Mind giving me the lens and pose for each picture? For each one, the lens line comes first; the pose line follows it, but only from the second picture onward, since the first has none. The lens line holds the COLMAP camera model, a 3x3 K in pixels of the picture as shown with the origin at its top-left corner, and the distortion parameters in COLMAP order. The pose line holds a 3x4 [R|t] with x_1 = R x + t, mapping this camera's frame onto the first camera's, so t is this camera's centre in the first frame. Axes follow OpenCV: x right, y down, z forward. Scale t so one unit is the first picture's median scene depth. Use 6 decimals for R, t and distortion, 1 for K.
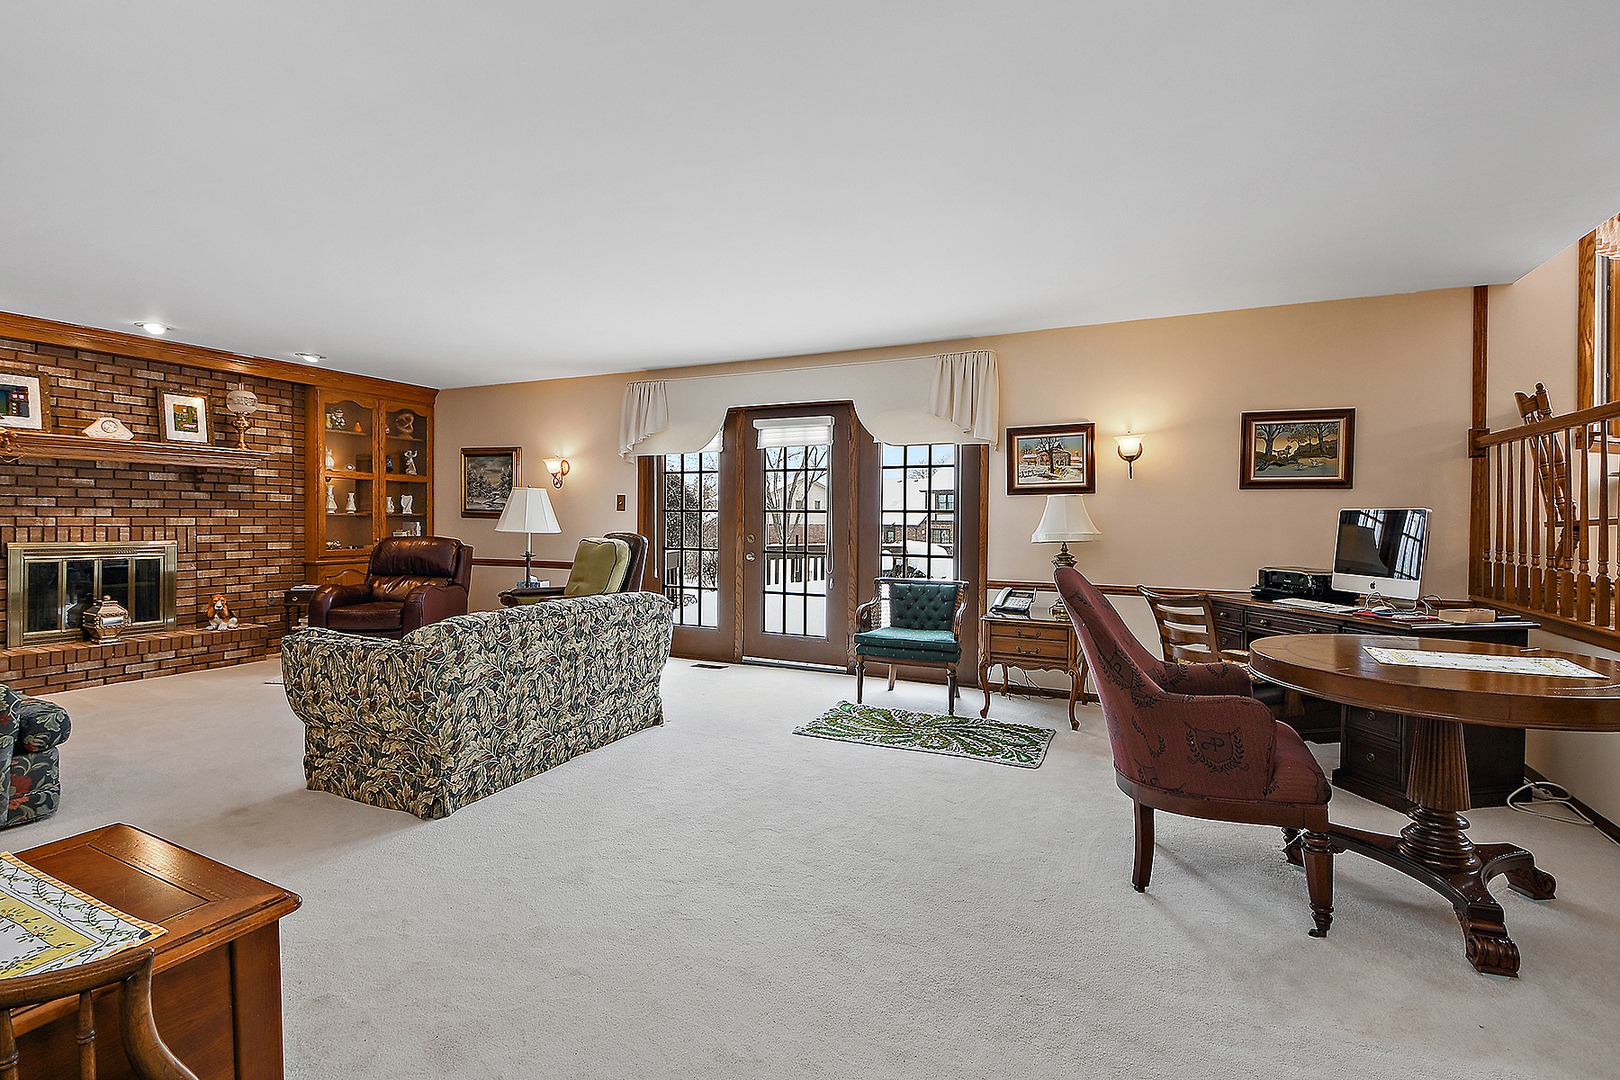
lens RADIAL K [[746.3, 0, 810.2], [0, 746.3, 524.3], [0, 0, 1]] dist [0.014503, -0.015670]
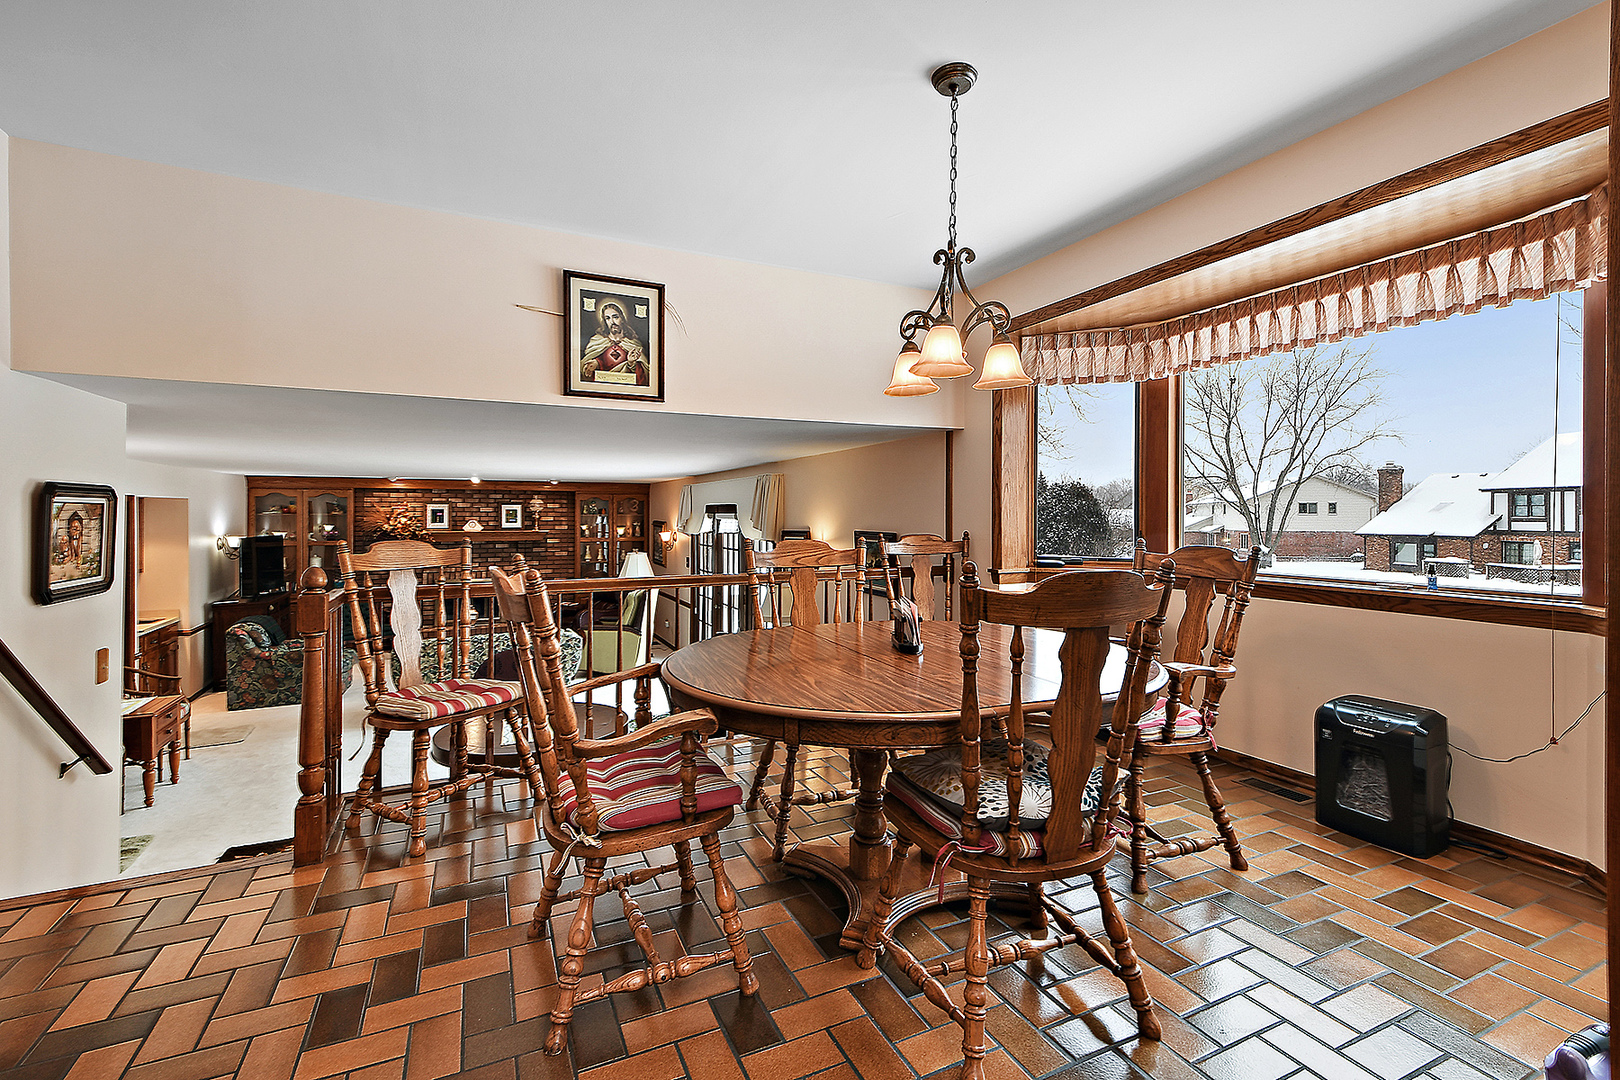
lens RADIAL K [[713.4, 0, 804.2], [0, 713.4, 513.8], [0, 0, 1]] dist [0.055193, -0.029198]
pose [[0.771466, -0.006802, -0.636235, 1.063441], [-0.001644, 0.999918, -0.012684, -0.136434], [0.636269, 0.010831, 0.771391, 0.028923]]
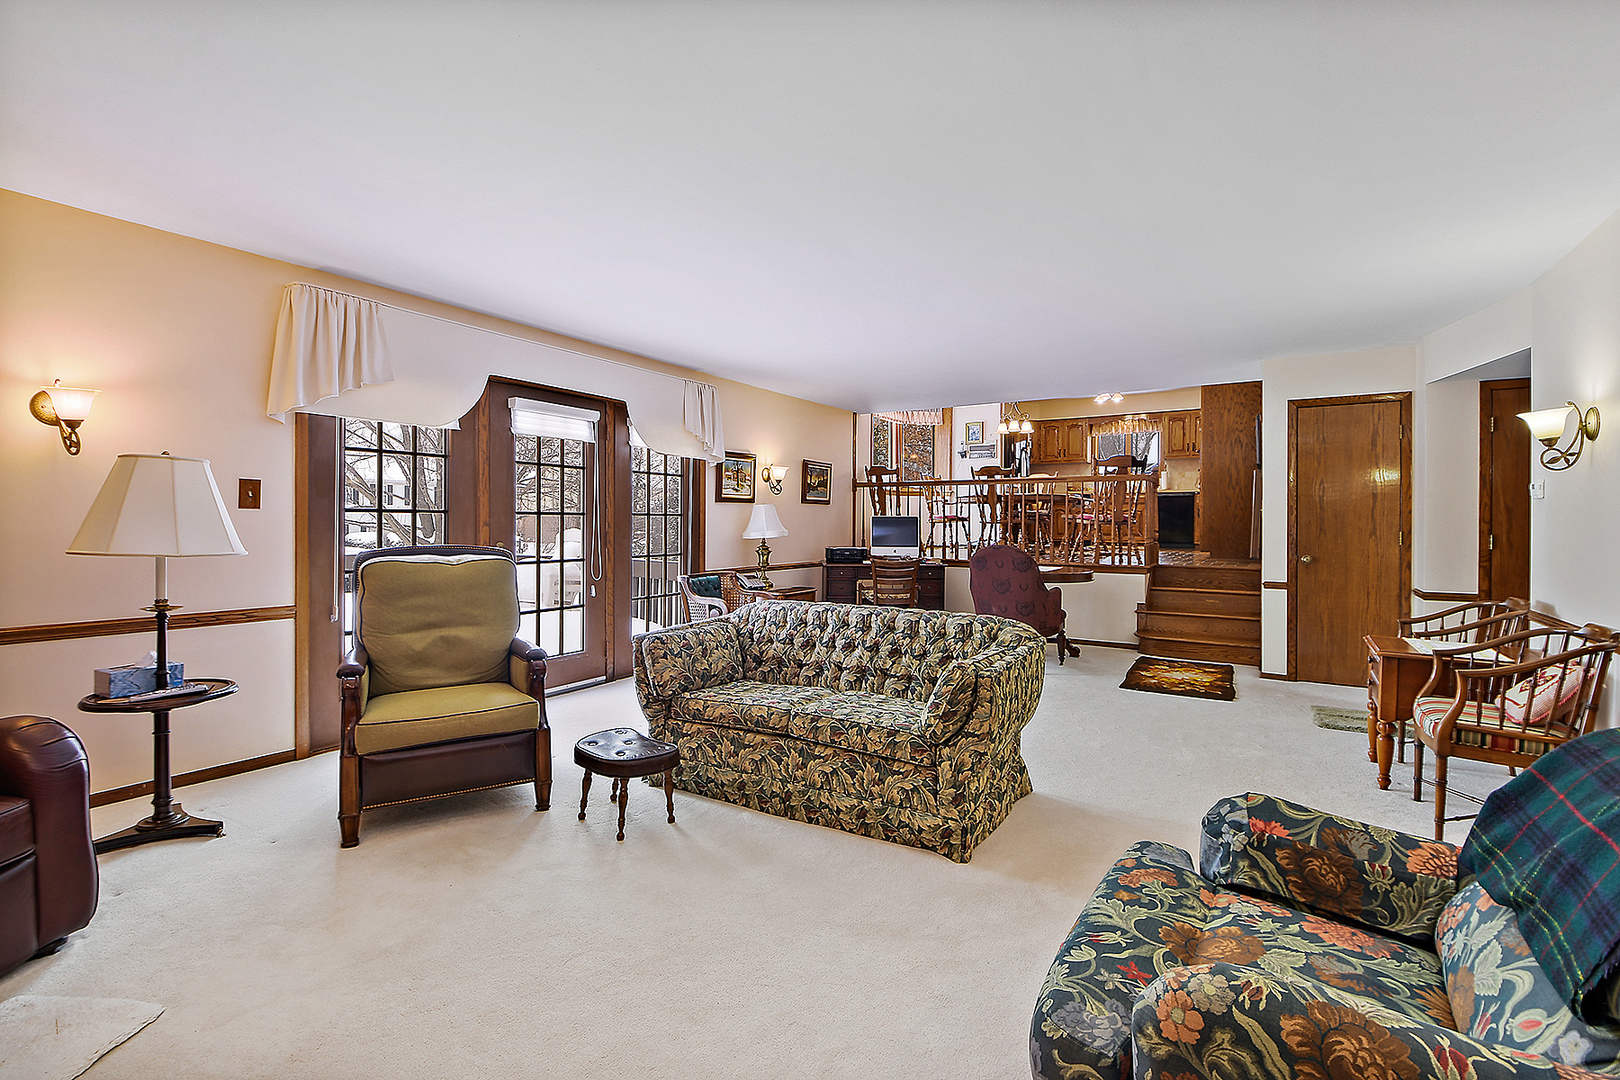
lens RADIAL K [[712.6, 0, 815.3], [0, 712.6, 532.9], [0, 0, 1]] dist [0.061017, -0.051632]
pose [[0.111171, -0.022221, 0.993553, -0.870452], [0.006155, 0.999746, 0.021671, -0.011754], [-0.993782, 0.003706, 0.111280, 0.652788]]
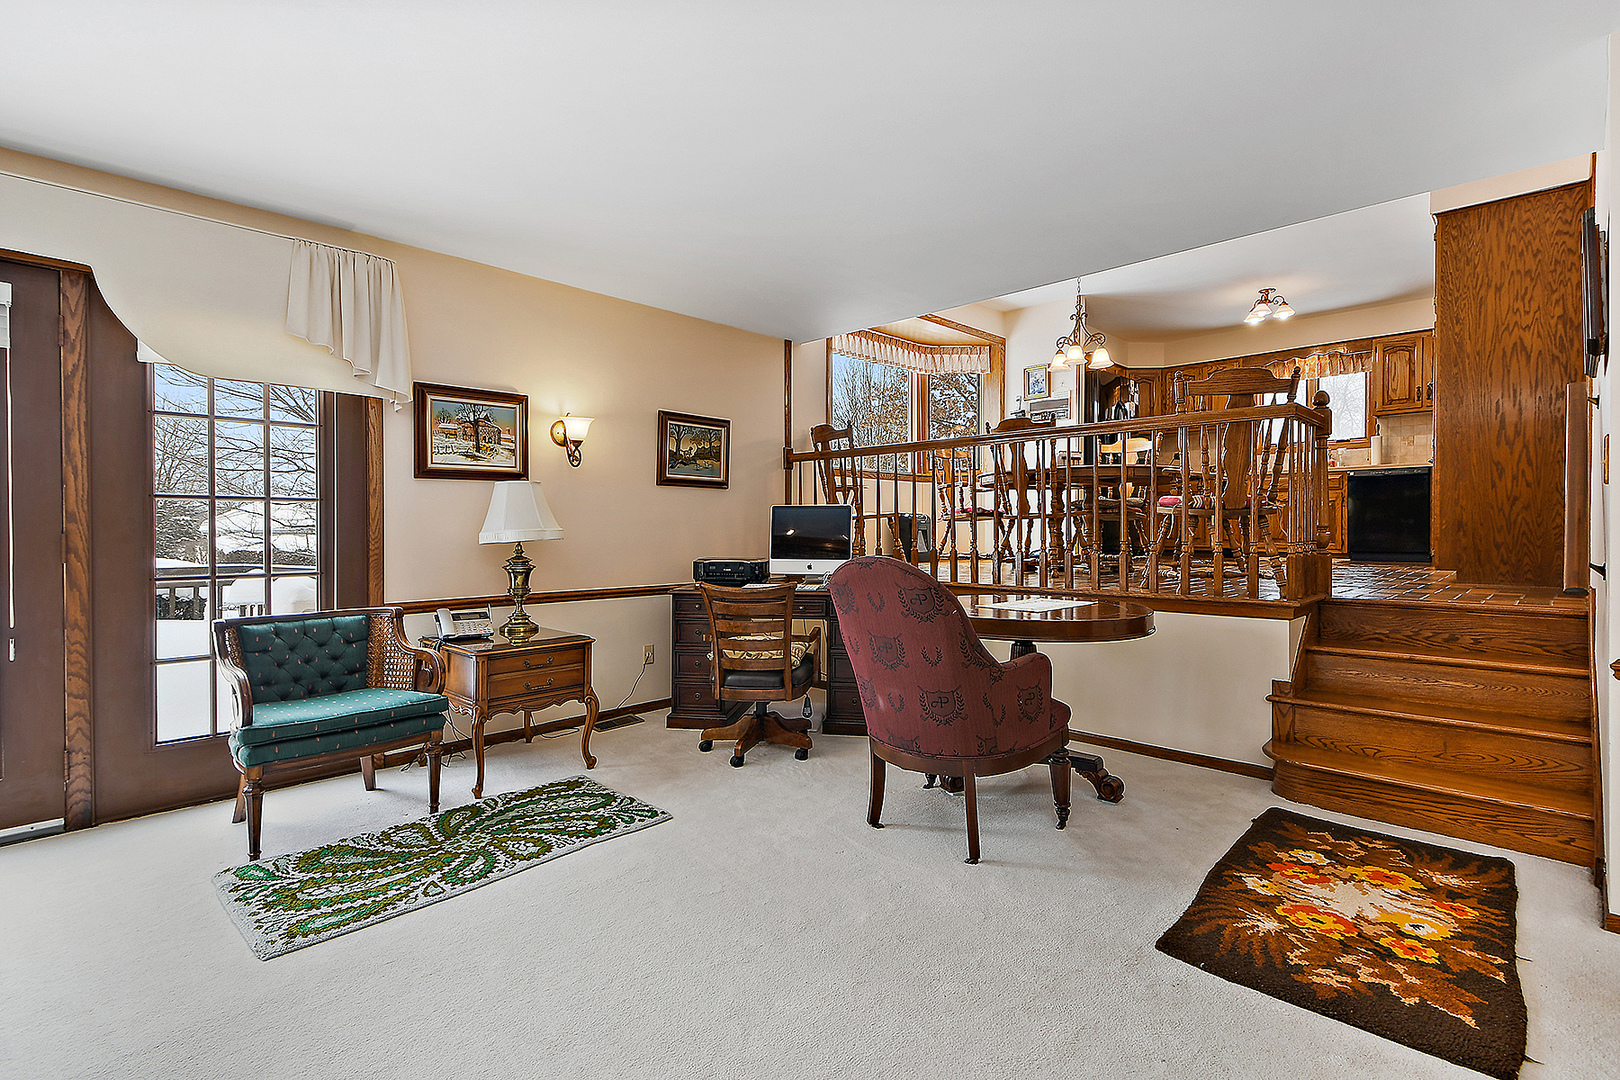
lens RADIAL K [[760.0, 0, 810.0], [0, 760.0, 540.0], [0, 0, 1]] dist [0.044849, -0.020828]
pose [[0.311069, -0.020531, 0.950166, -0.284437], [0.012860, 0.999766, 0.017392, 0.010079], [-0.950300, 0.006809, 0.311260, 0.400431]]
